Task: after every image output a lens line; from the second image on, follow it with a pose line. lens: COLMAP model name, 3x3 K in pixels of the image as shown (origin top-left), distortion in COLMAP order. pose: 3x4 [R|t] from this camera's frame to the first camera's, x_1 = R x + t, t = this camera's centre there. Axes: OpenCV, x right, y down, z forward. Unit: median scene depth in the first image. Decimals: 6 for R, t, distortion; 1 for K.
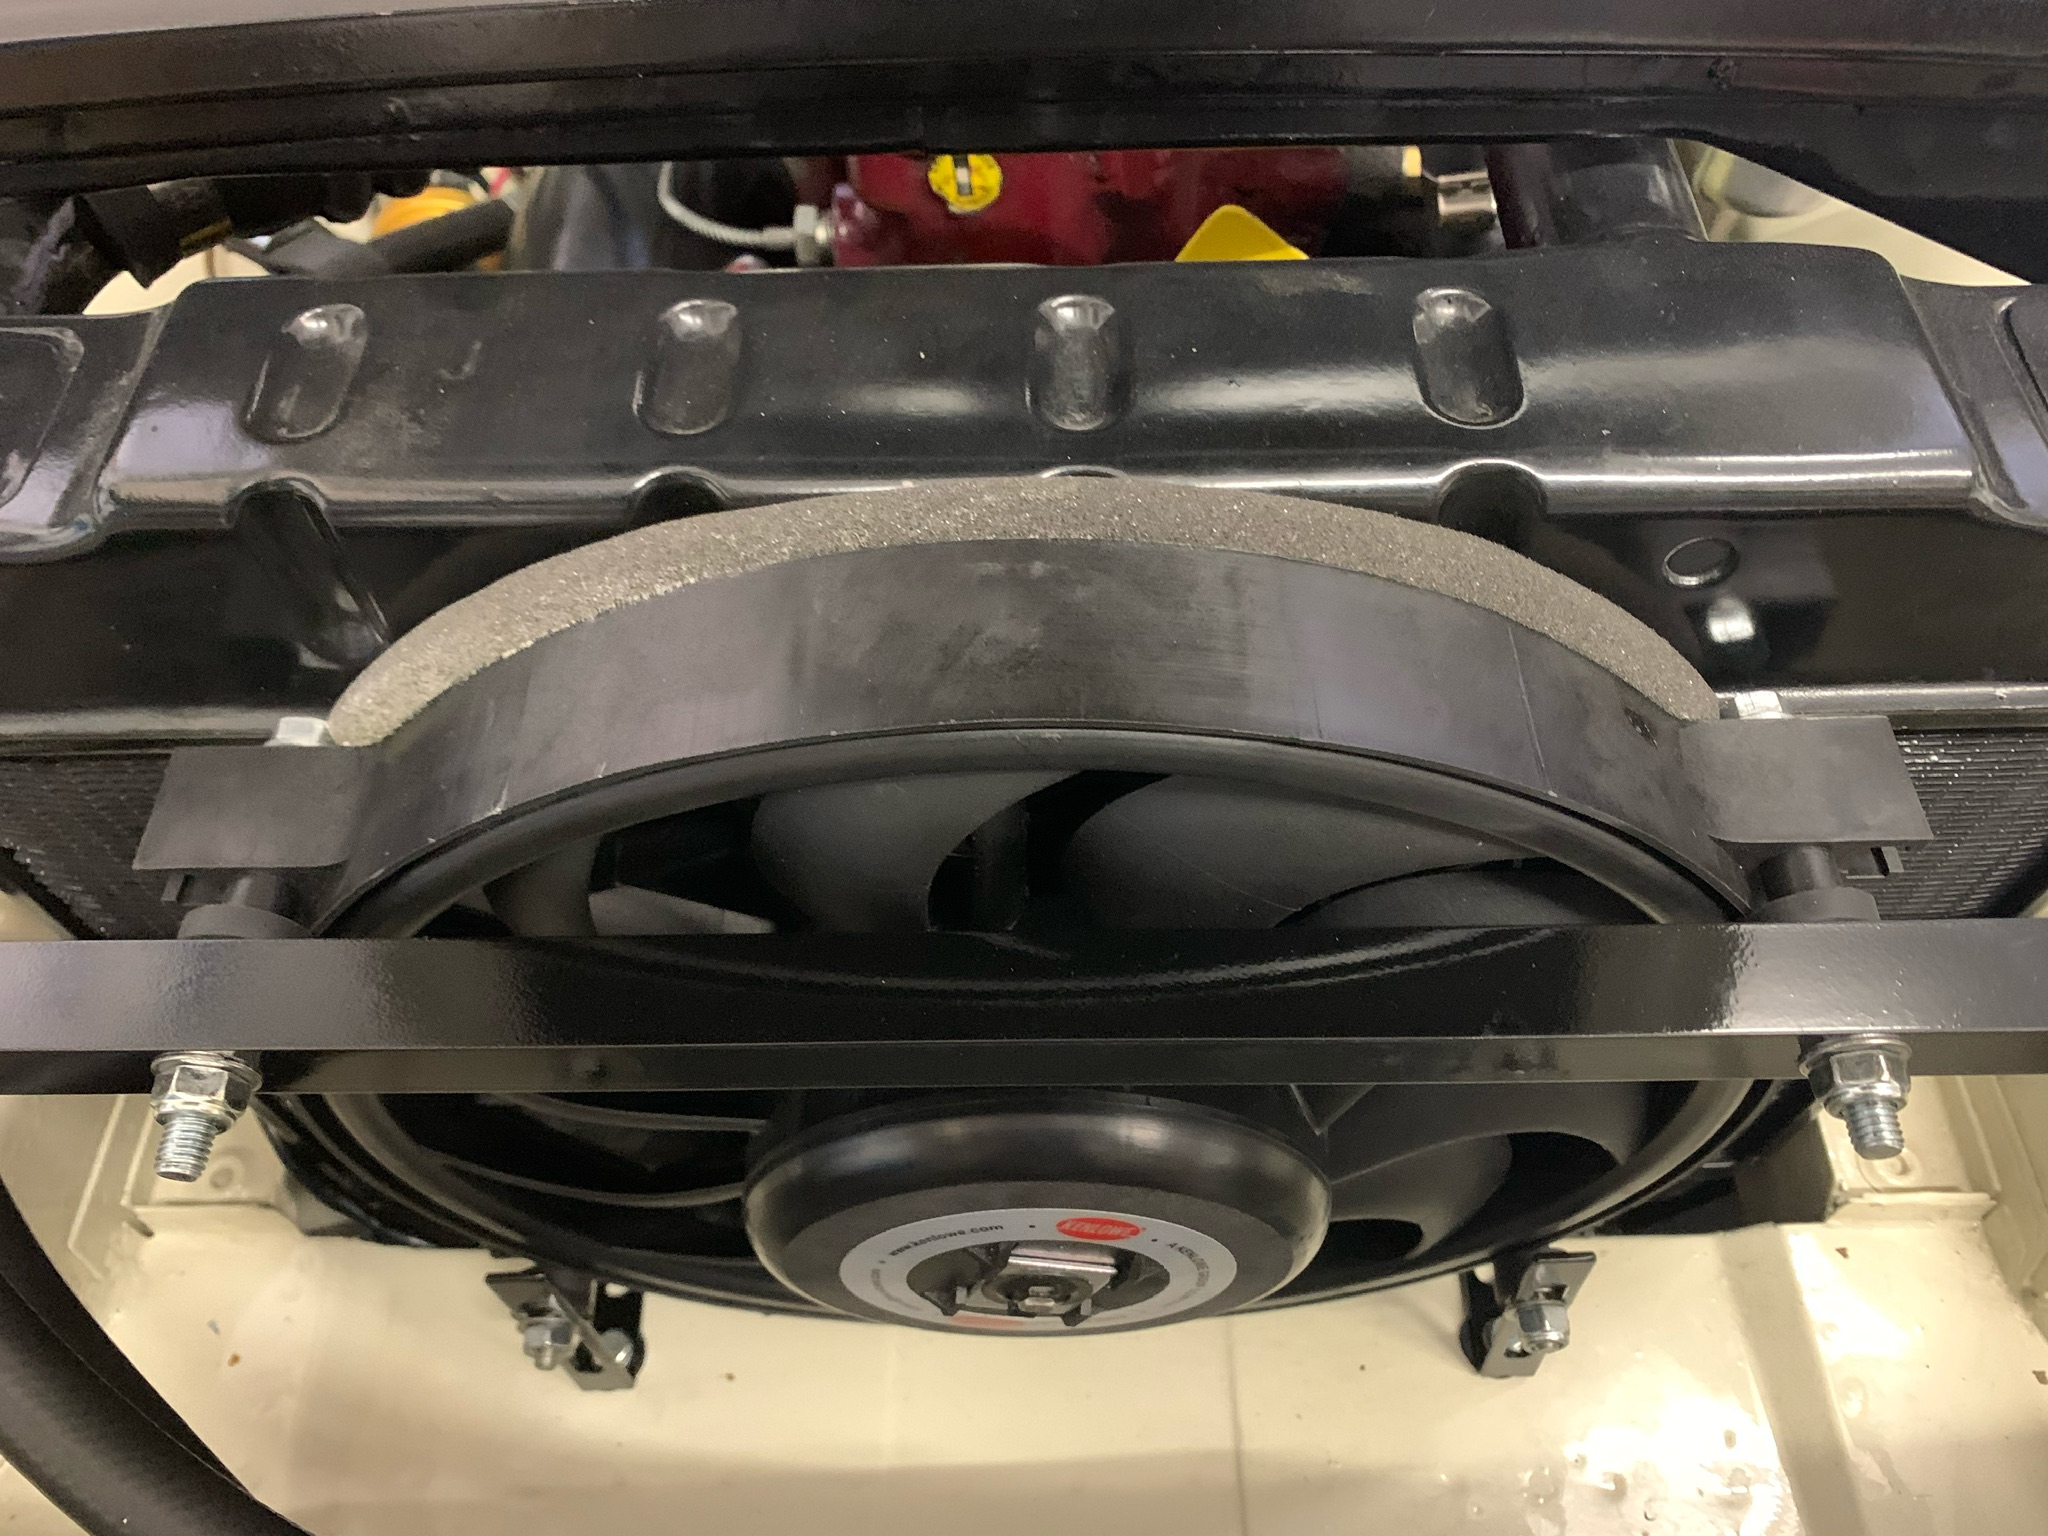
lens RADIAL K [[1633.7, 0, 1024.0], [0, 1633.7, 768.0], [0, 0, 1]] dist [-0.003054, -0.001995]
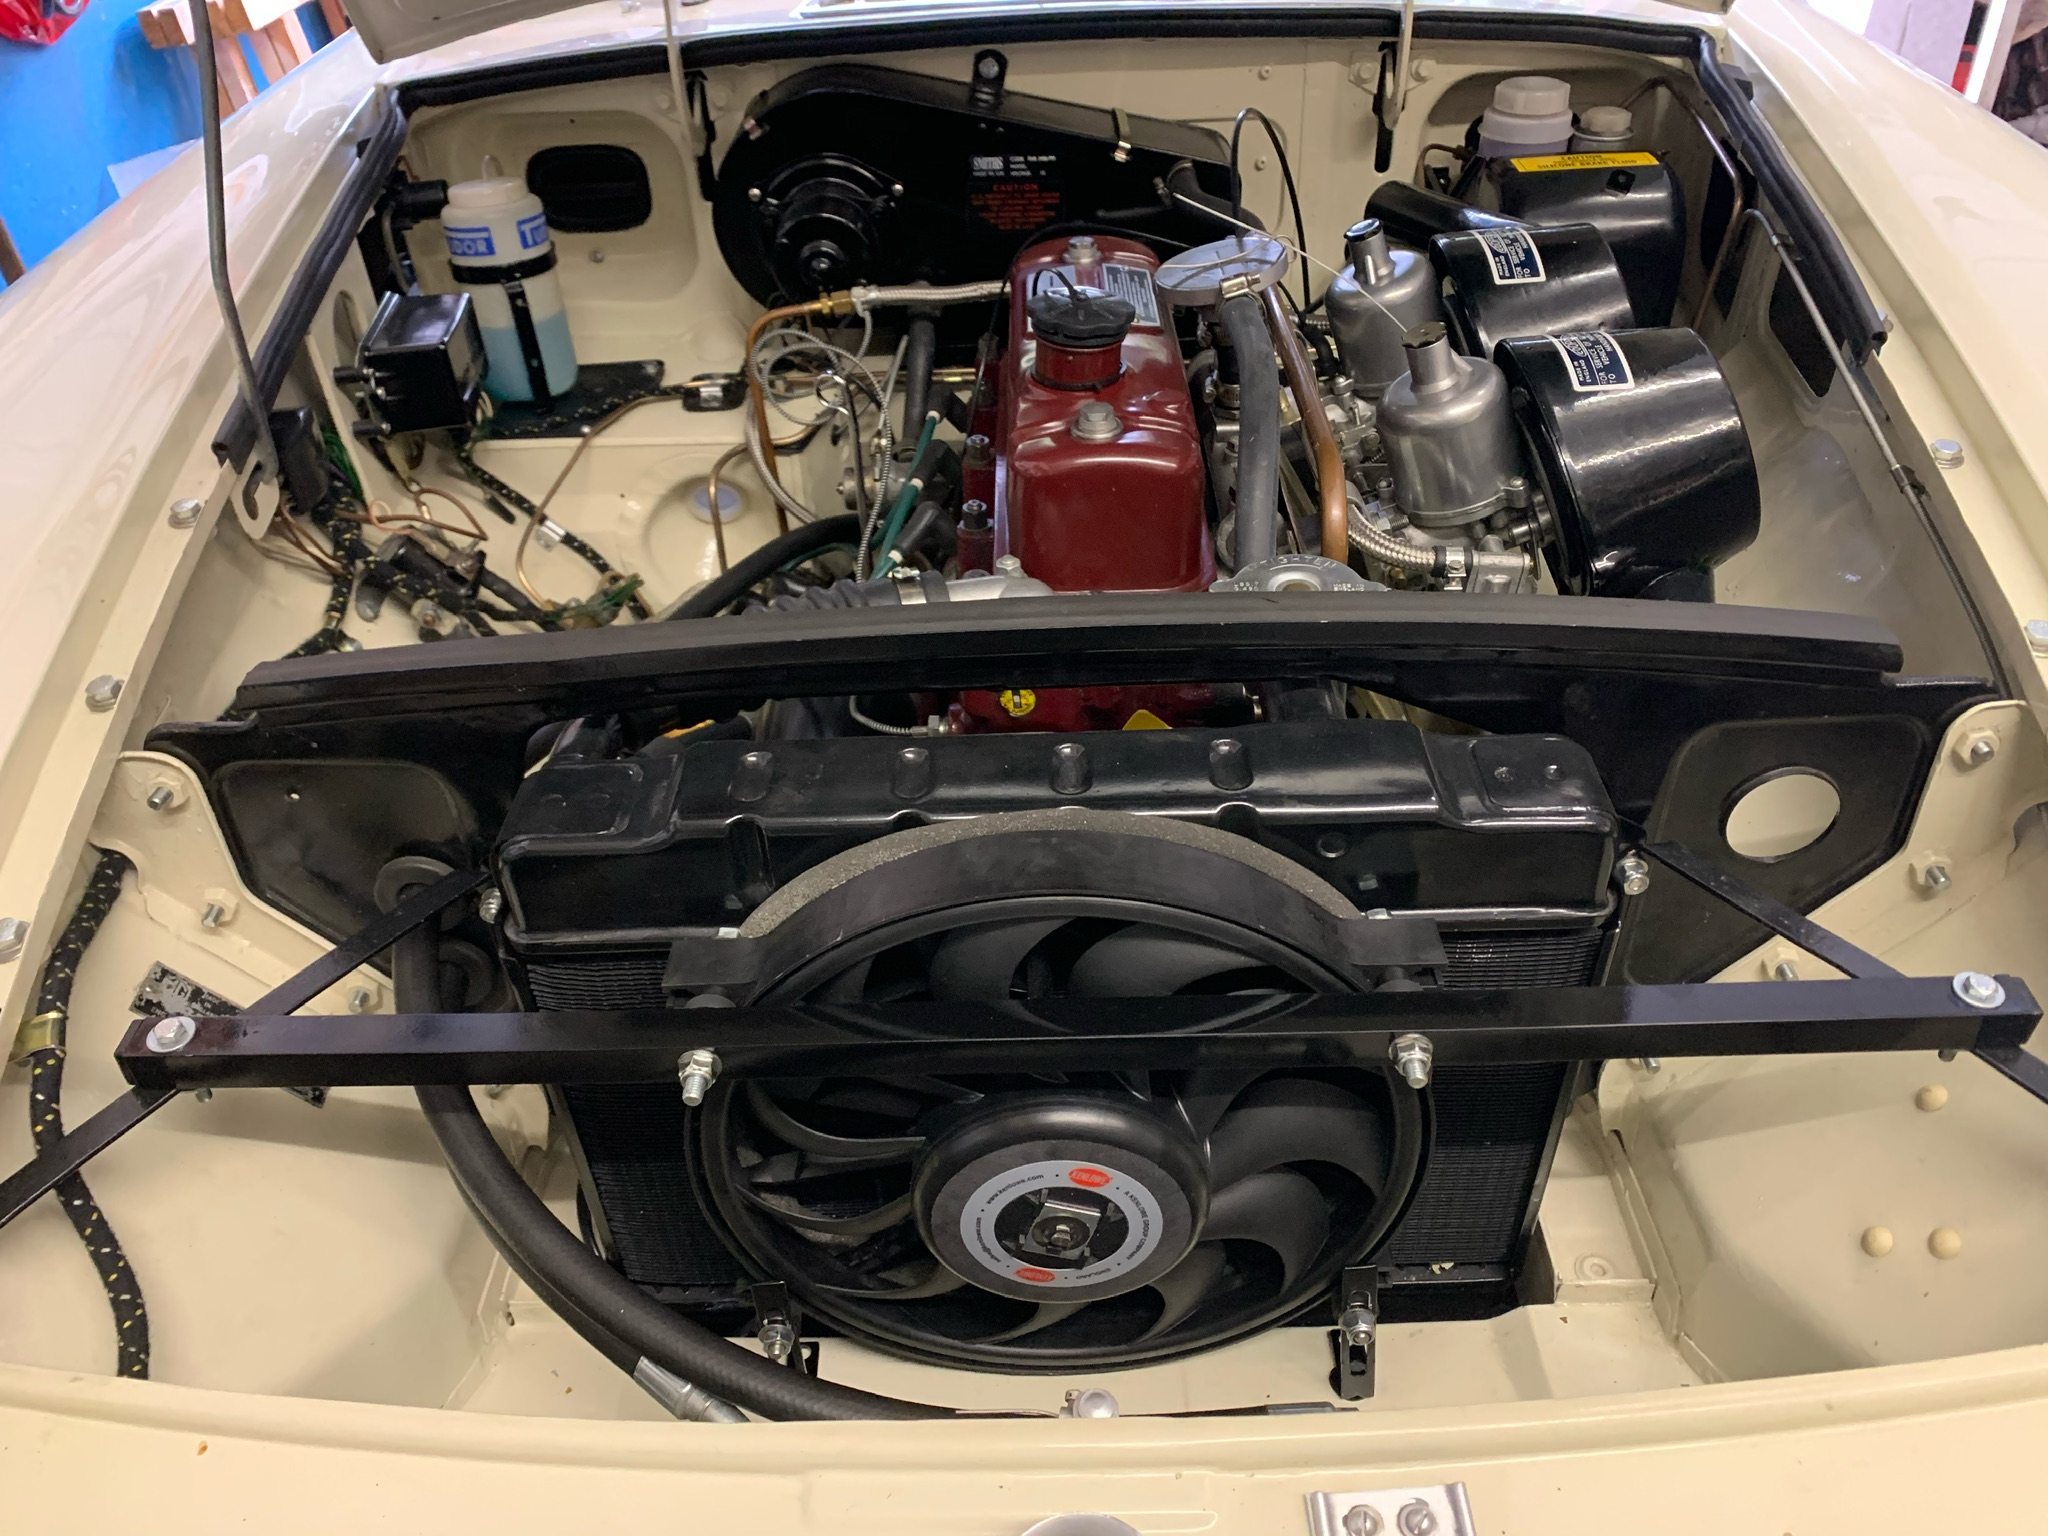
lens RADIAL K [[1599.0, 0, 1024.0], [0, 1599.0, 768.0], [0, 0, 1]] dist [0.100744, -0.178232]
pose [[0.999798, -0.012674, -0.015619, 0.001524], [0.007331, 0.952697, -0.303834, 0.441524], [0.018731, 0.303658, 0.952597, -1.184812]]
